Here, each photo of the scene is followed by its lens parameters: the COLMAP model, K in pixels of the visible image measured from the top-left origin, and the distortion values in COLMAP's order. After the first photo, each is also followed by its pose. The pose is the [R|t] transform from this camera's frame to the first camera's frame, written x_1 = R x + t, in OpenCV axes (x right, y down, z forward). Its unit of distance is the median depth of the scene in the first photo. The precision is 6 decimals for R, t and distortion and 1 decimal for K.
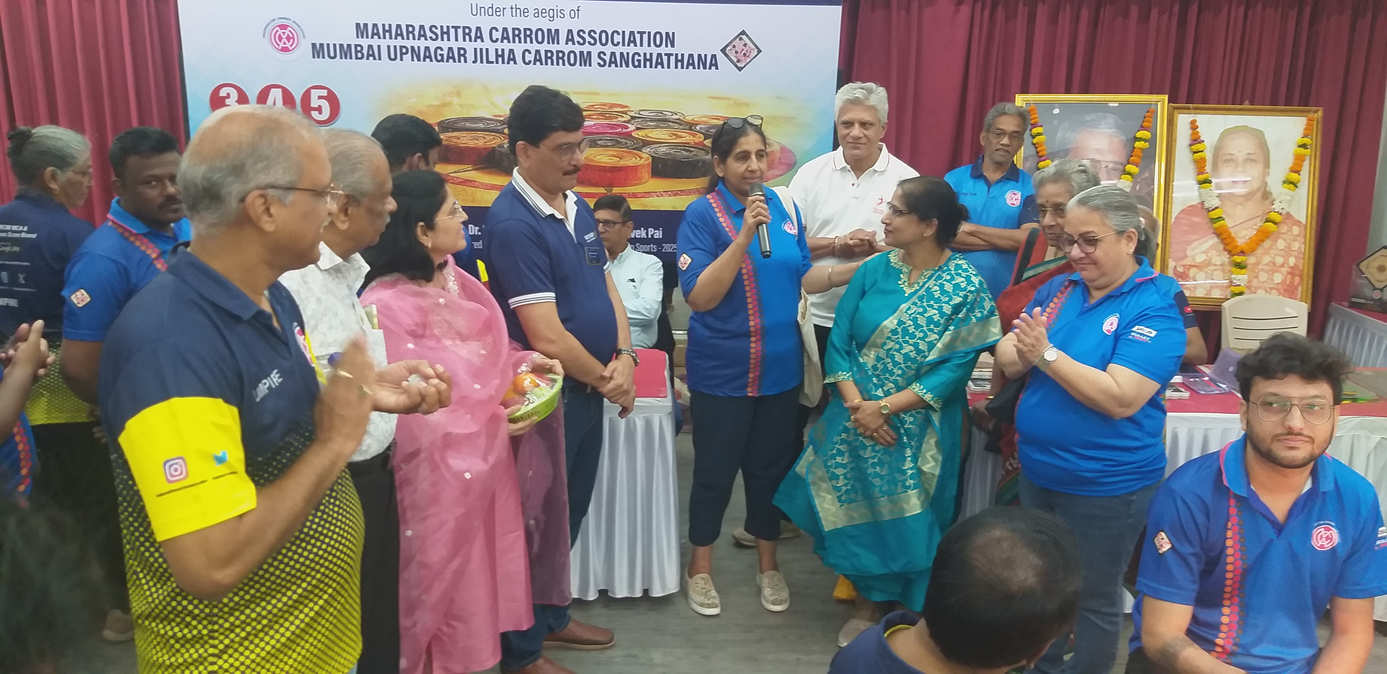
lens RADIAL K [[1136.7, 0, 665.8], [0, 1136.7, 335.6], [0, 0, 1]] dist [0.077243, -0.154665]
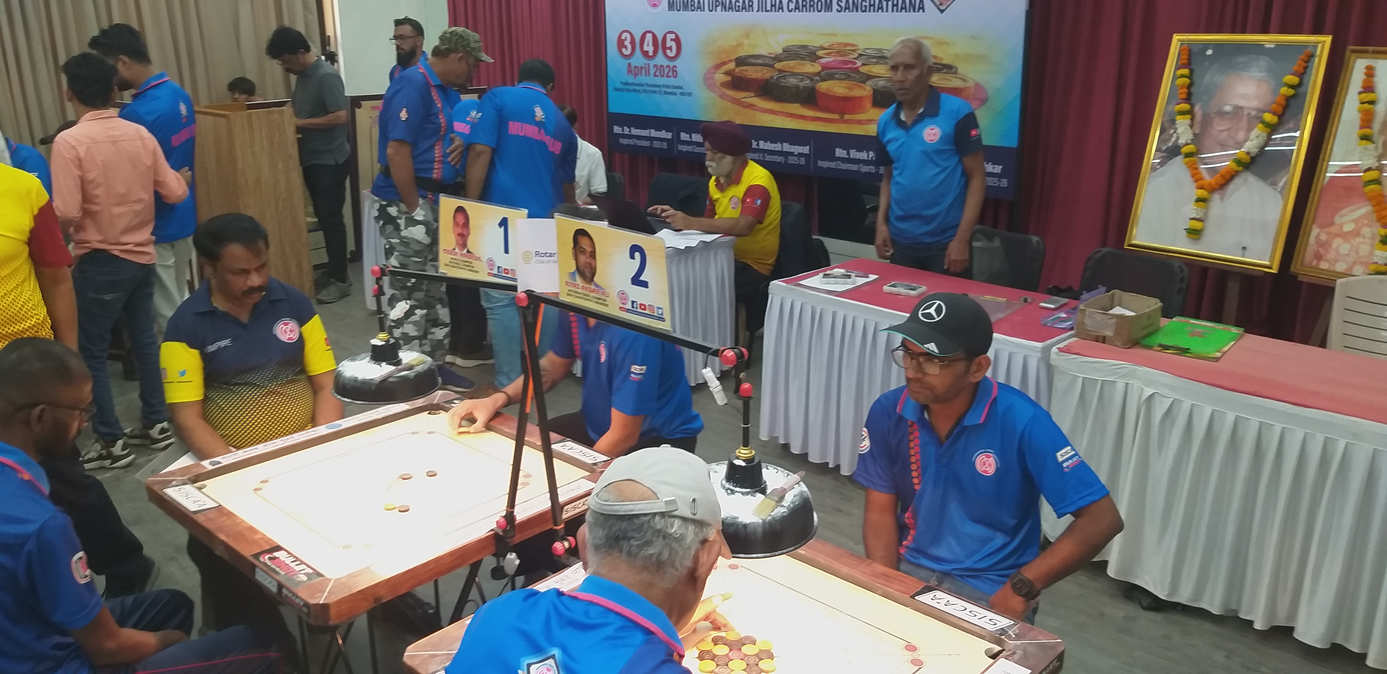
lens RADIAL K [[1136.7, 0, 651.1], [0, 1136.7, 331.3], [0, 0, 1]] dist [0.077243, -0.154665]
pose [[0.675236, 0.180649, -0.715137, 0.736202], [-0.143470, 0.983194, 0.112897, -0.012138], [0.723514, 0.026368, 0.689806, 0.030697]]
